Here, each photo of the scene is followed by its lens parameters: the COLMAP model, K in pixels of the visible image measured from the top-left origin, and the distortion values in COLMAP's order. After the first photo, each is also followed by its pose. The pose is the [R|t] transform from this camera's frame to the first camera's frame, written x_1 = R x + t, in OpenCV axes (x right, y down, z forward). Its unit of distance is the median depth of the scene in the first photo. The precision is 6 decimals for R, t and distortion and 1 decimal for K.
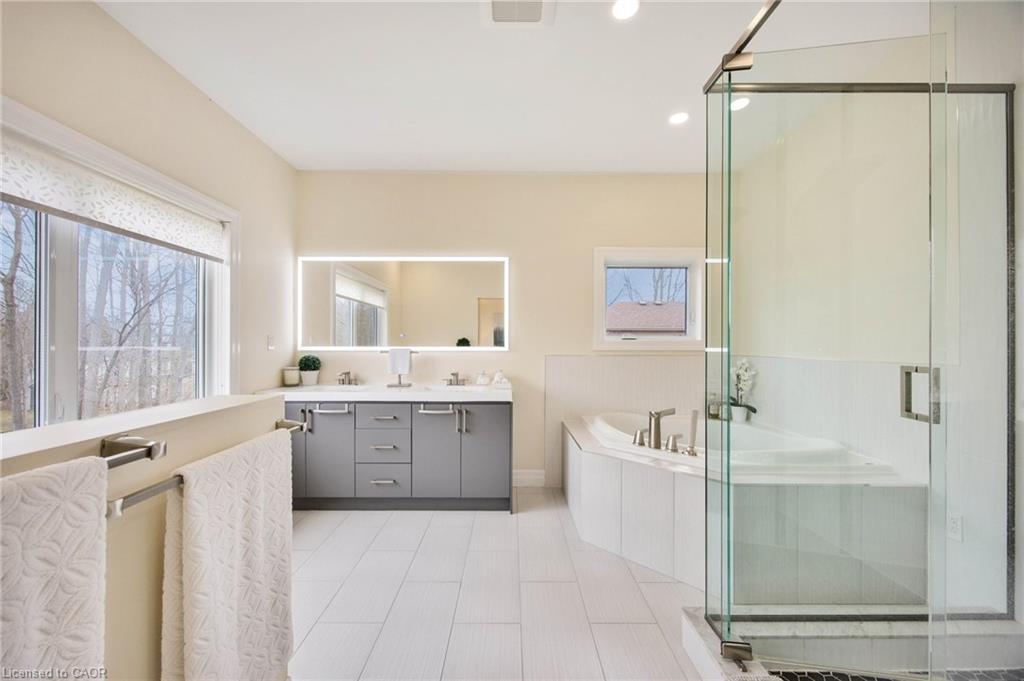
lens RADIAL K [[398.0, 0, 509.0], [0, 398.0, 342.5], [0, 0, 1]] dist [0.000627, -0.000005]
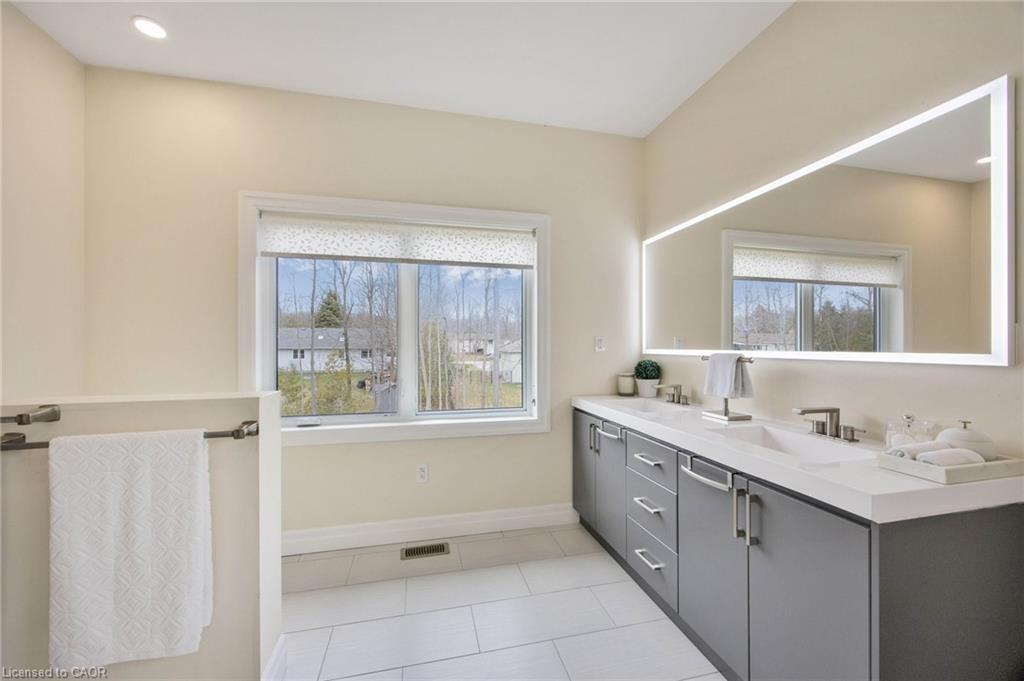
lens RADIAL K [[398.0, 0, 511.3], [0, 398.0, 349.0], [0, 0, 1]] dist [0.000627, -0.000005]
pose [[0.231807, 0.004138, -0.972753, 0.228636], [0.007519, 0.999953, 0.006045, 0.002755], [0.972733, -0.008715, 0.231765, 0.563241]]
